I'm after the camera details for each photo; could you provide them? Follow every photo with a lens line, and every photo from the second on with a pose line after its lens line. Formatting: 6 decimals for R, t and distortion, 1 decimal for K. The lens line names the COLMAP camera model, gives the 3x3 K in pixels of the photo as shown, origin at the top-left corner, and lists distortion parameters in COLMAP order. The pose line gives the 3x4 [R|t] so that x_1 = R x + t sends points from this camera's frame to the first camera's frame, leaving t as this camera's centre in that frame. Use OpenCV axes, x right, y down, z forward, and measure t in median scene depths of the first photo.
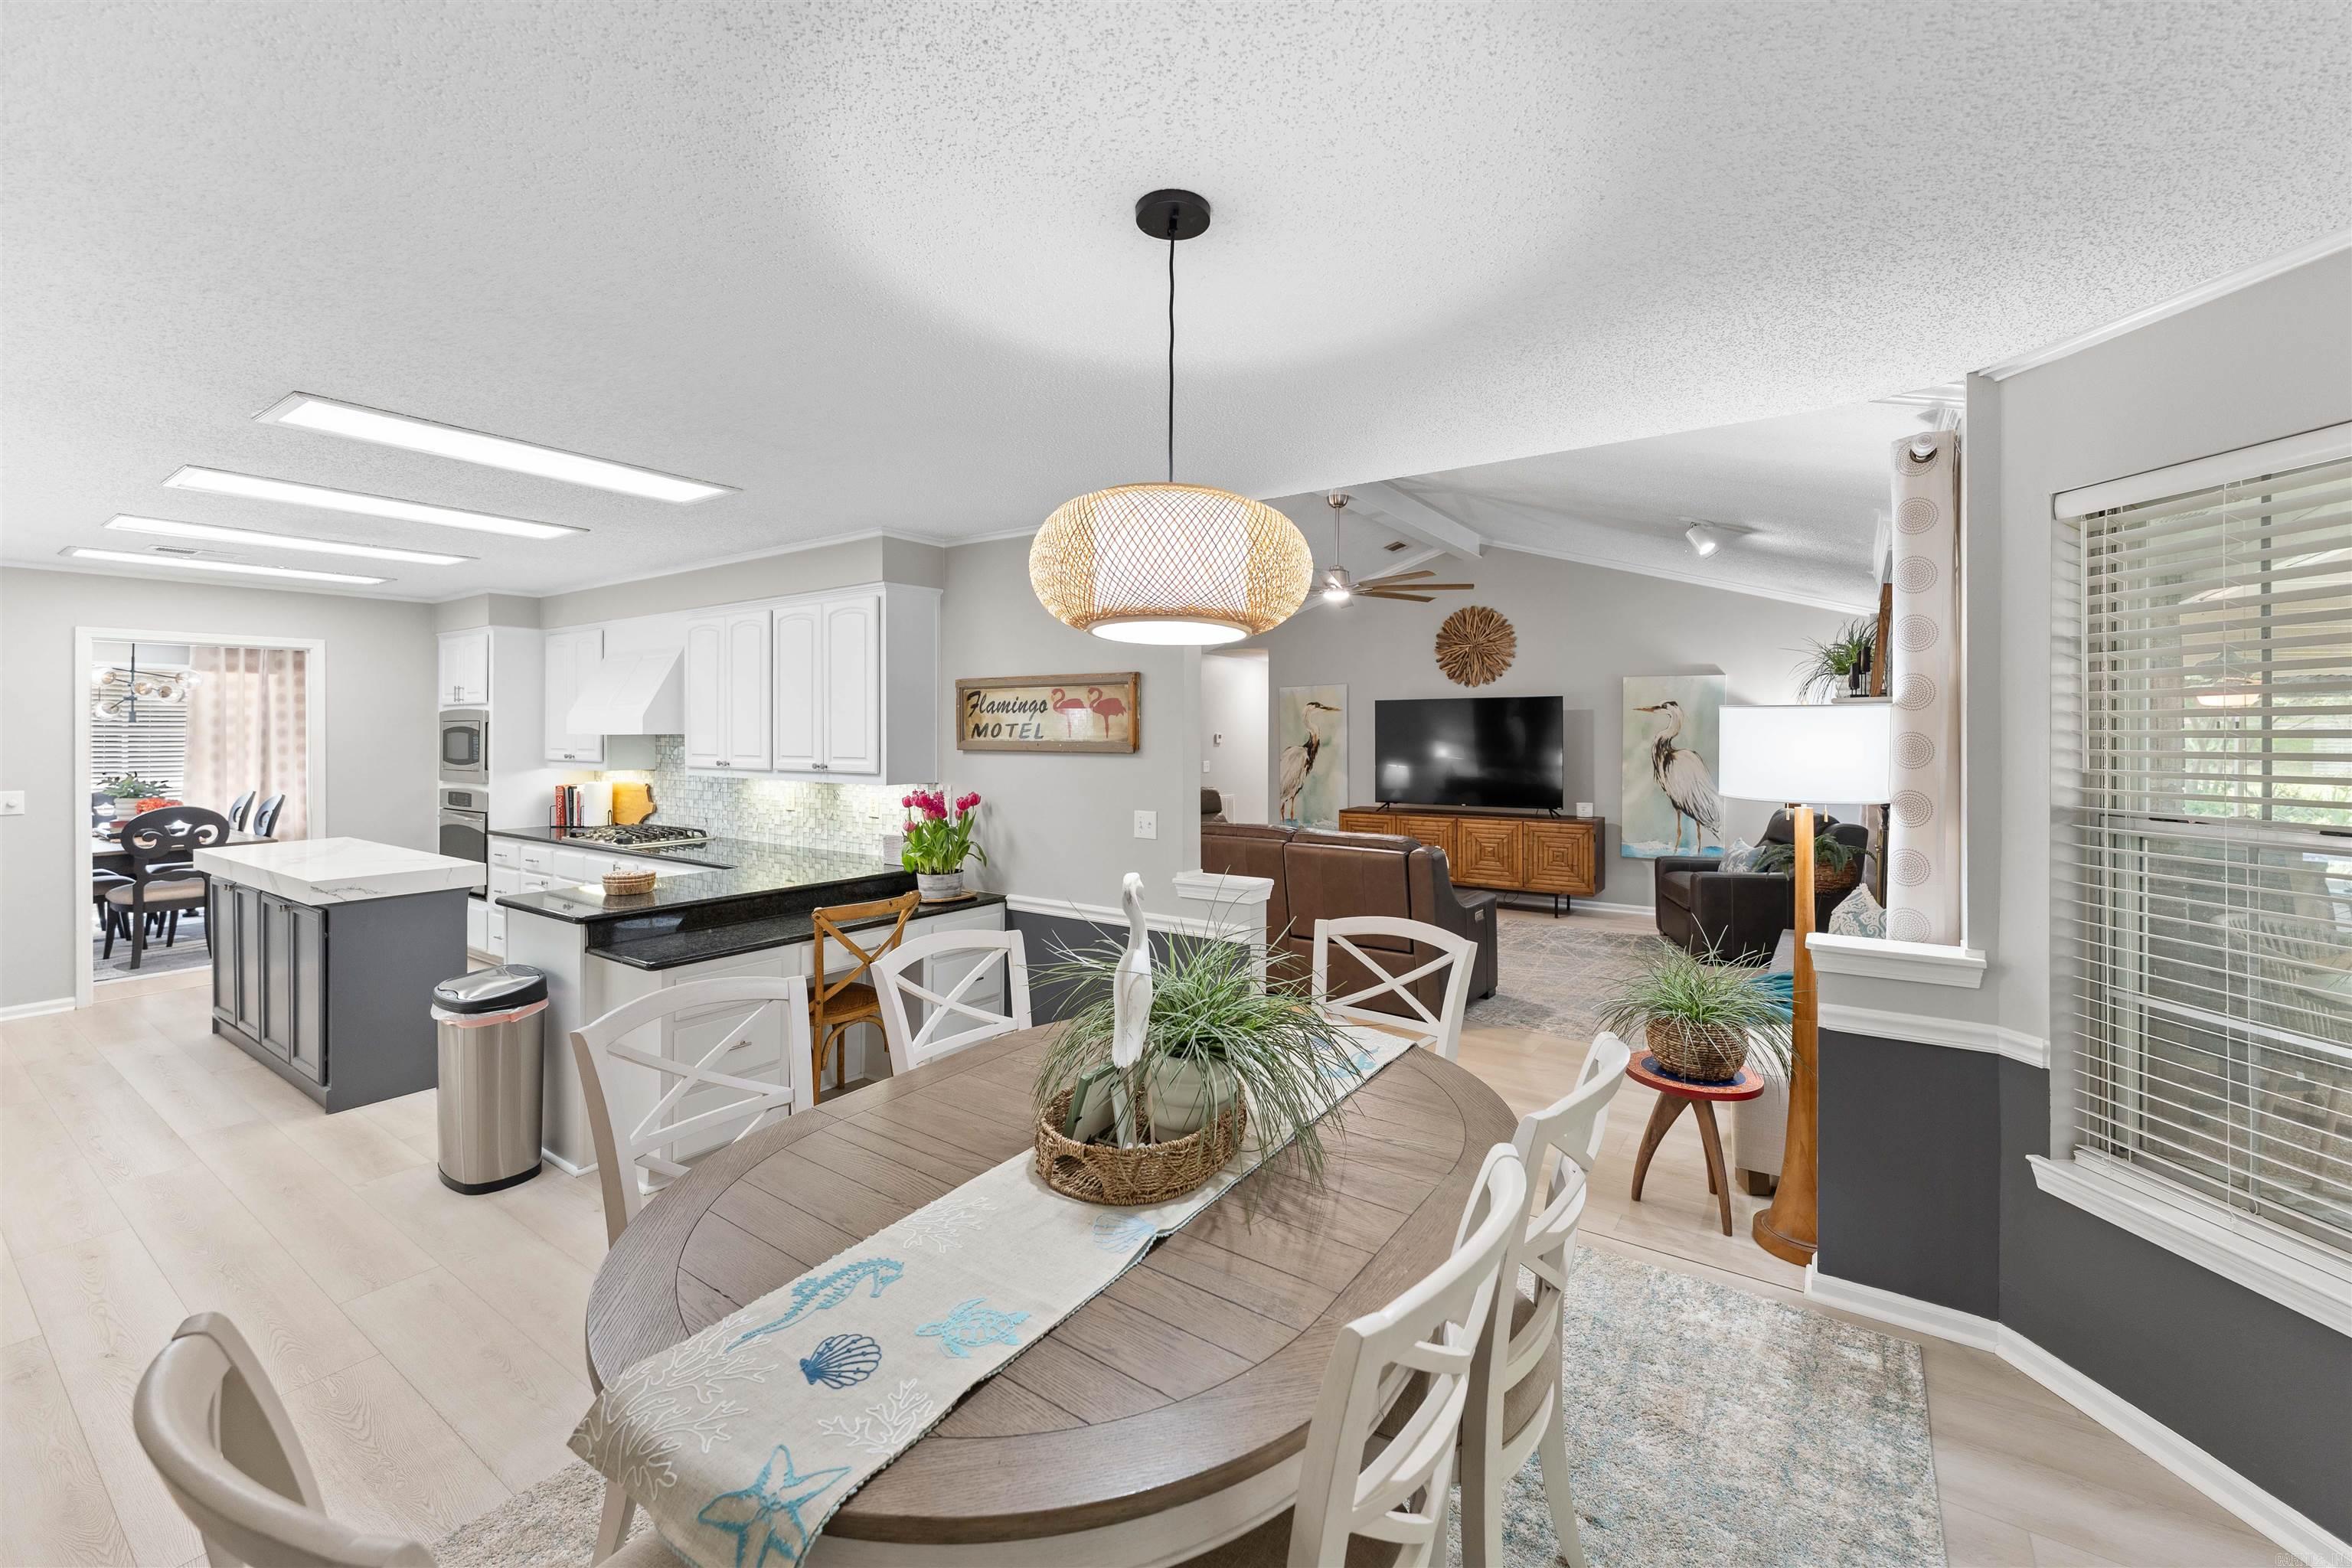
lens RADIAL K [[961.4, 0, 1176.3], [0, 961.4, 728.6], [0, 0, 1]] dist [-0.001167, -0.000957]
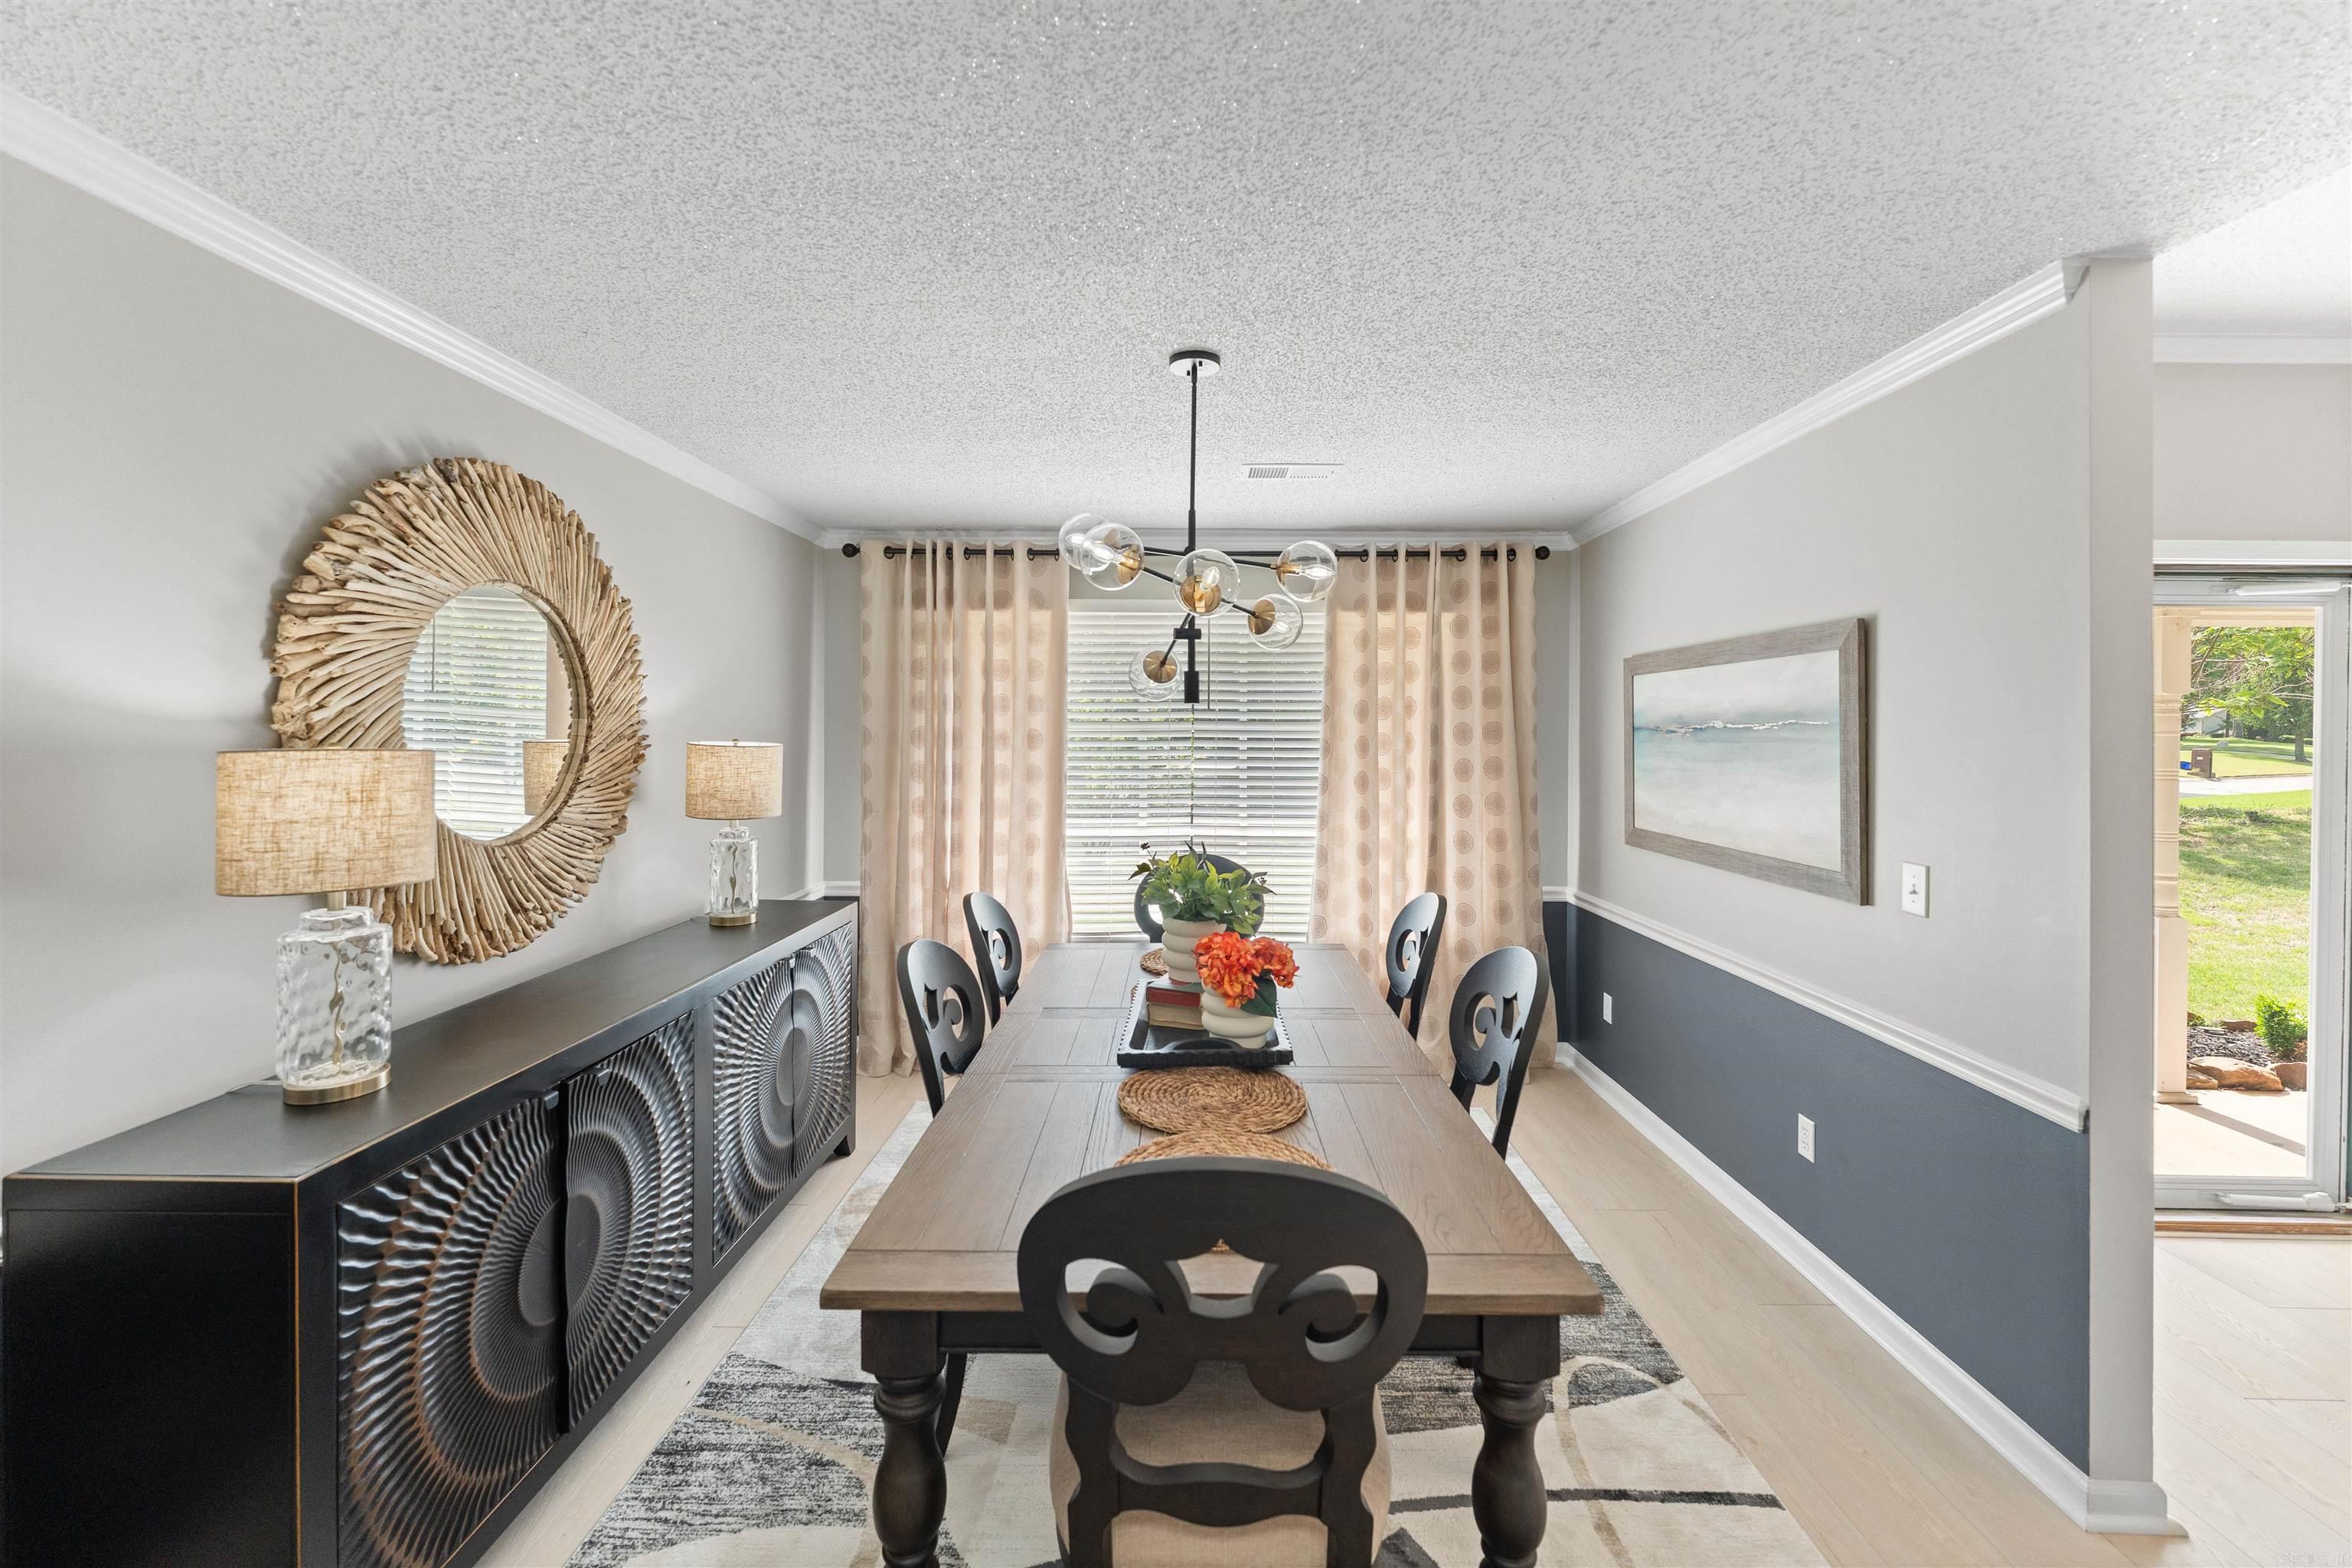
lens RADIAL K [[961.4, 0, 1178.9], [0, 961.4, 724.8], [0, 0, 1]] dist [-0.001167, -0.000957]
pose [[0.563978, -0.002794, -0.825785, -0.951205], [-0.001109, 0.999991, -0.004141, 0.002957], [0.825789, 0.003252, 0.563970, 0.946596]]
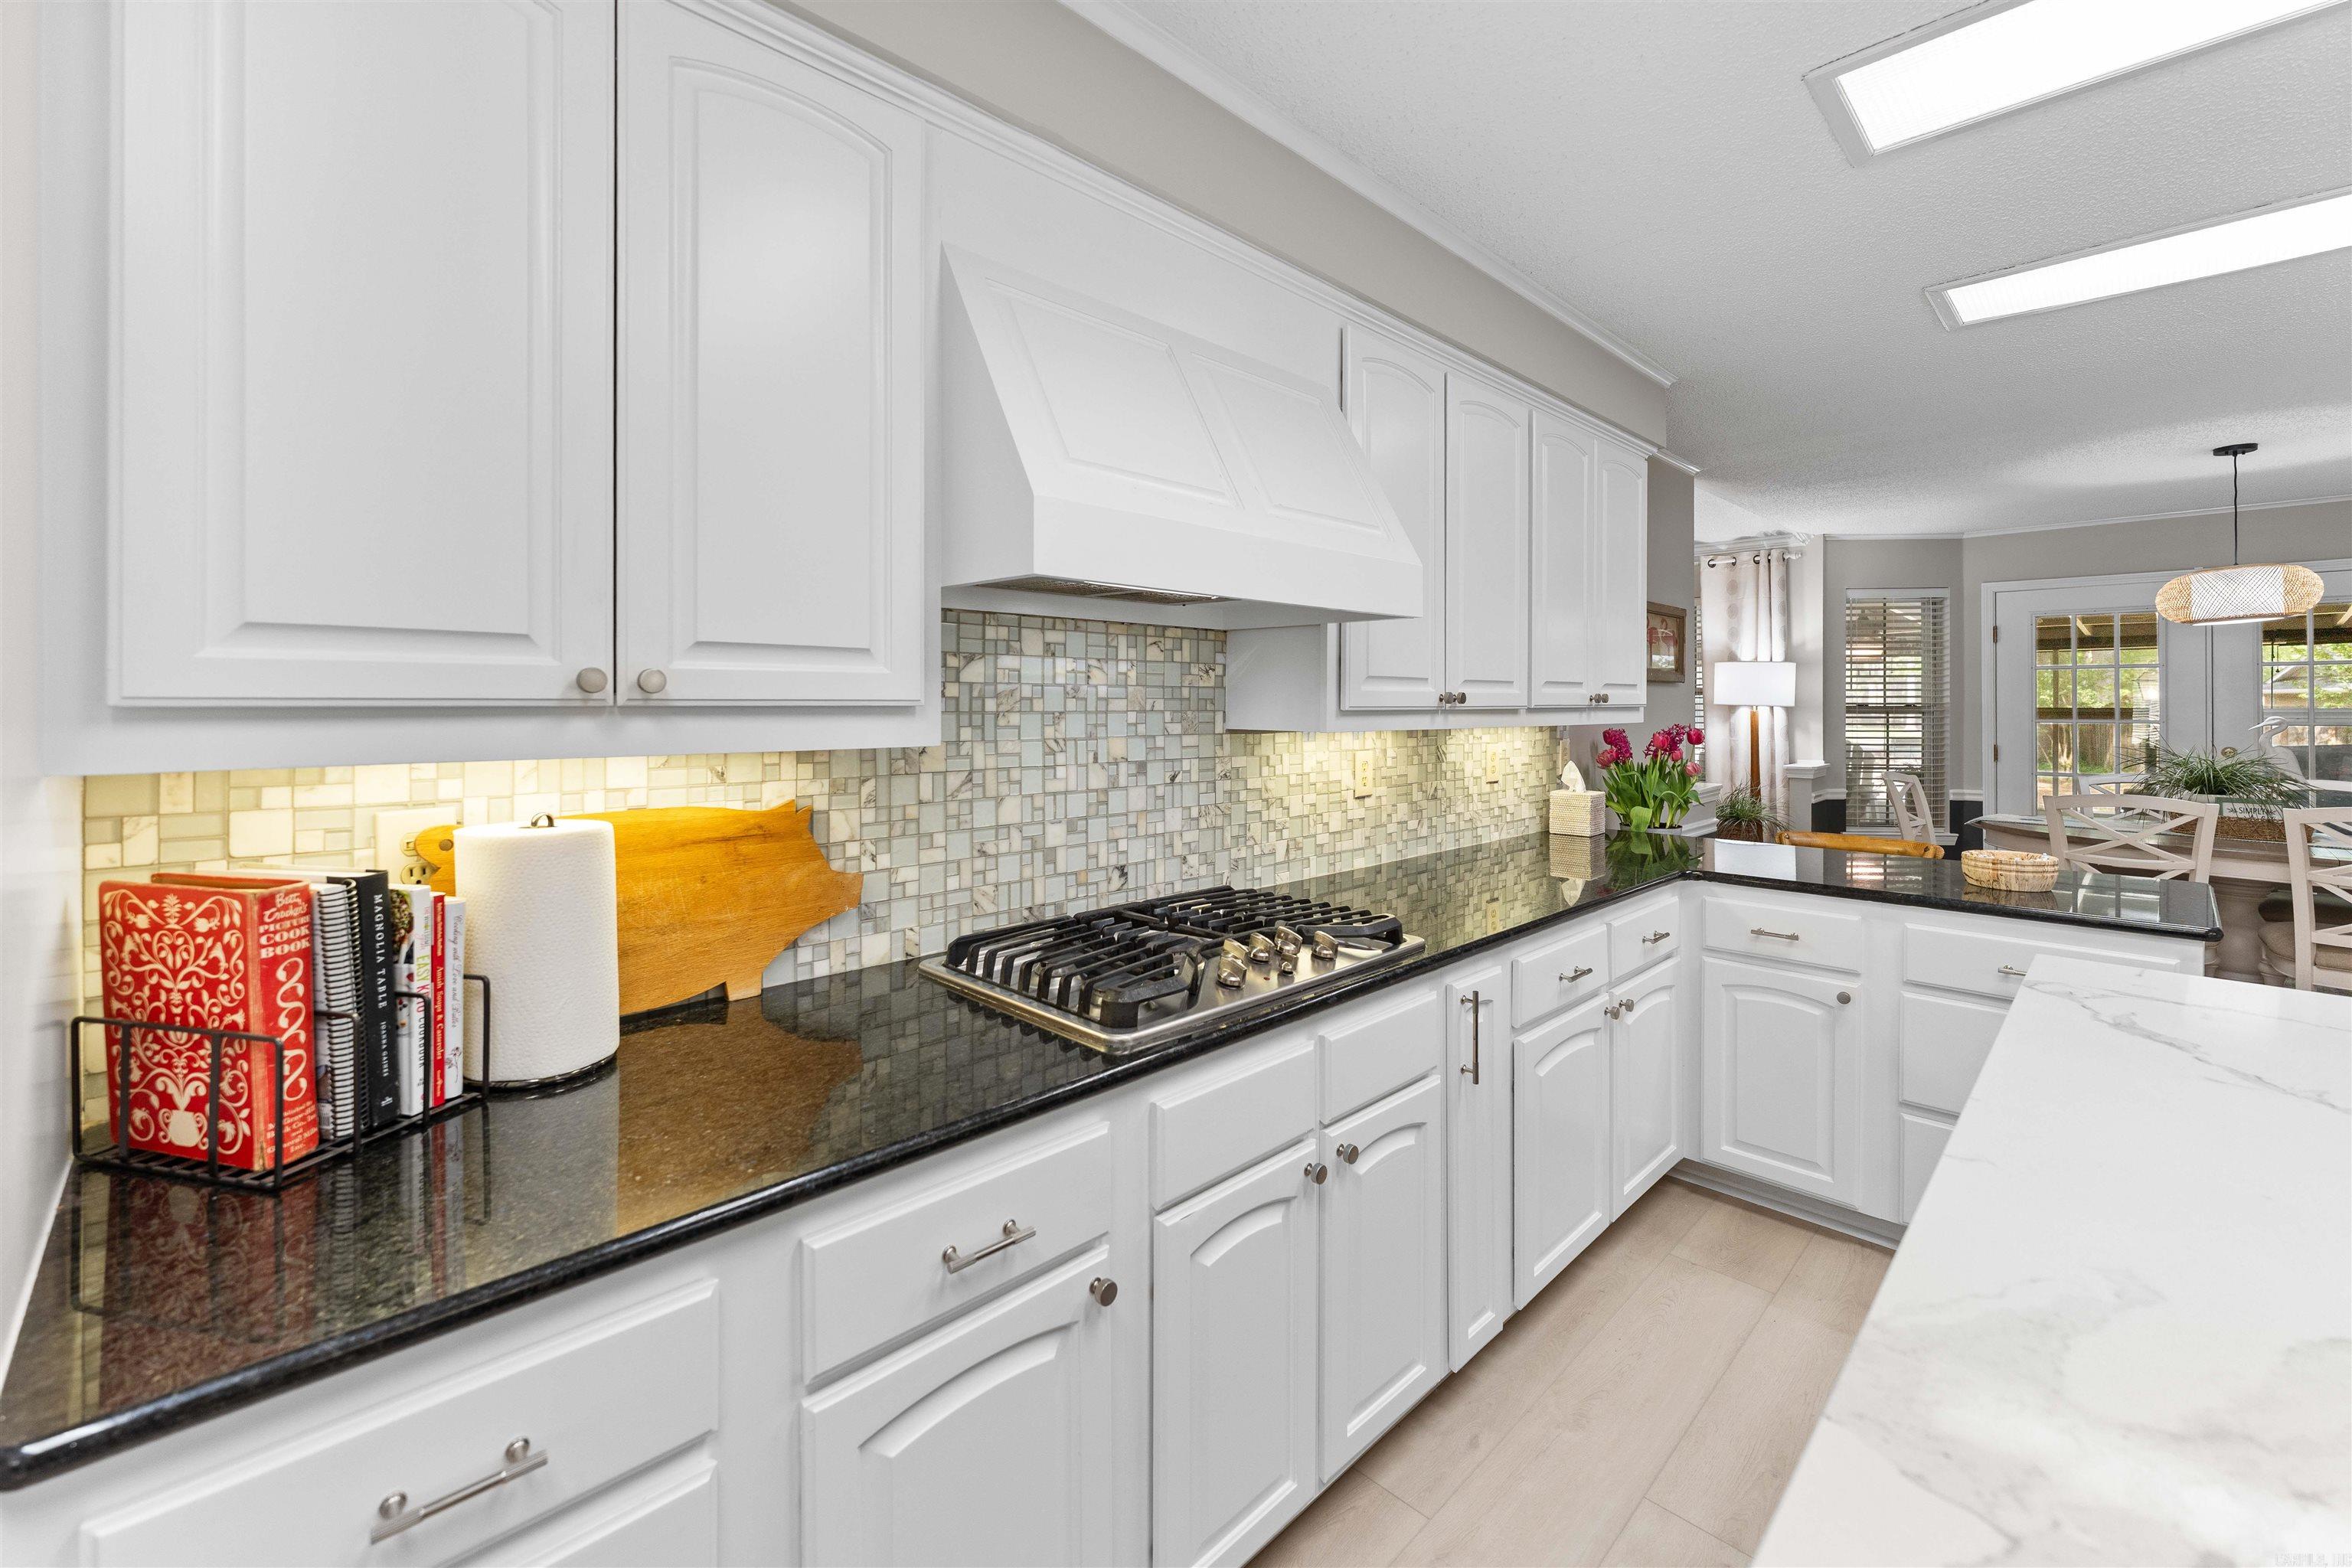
lens RADIAL K [[961.4, 0, 1193.8], [0, 961.4, 709.5], [0, 0, 1]] dist [-0.001167, -0.000957]
pose [[0.172795, -0.005236, 0.984944, -0.807503], [-0.004191, 0.999973, 0.006051, 0.033886], [-0.984949, -0.005174, 0.172769, 0.895371]]
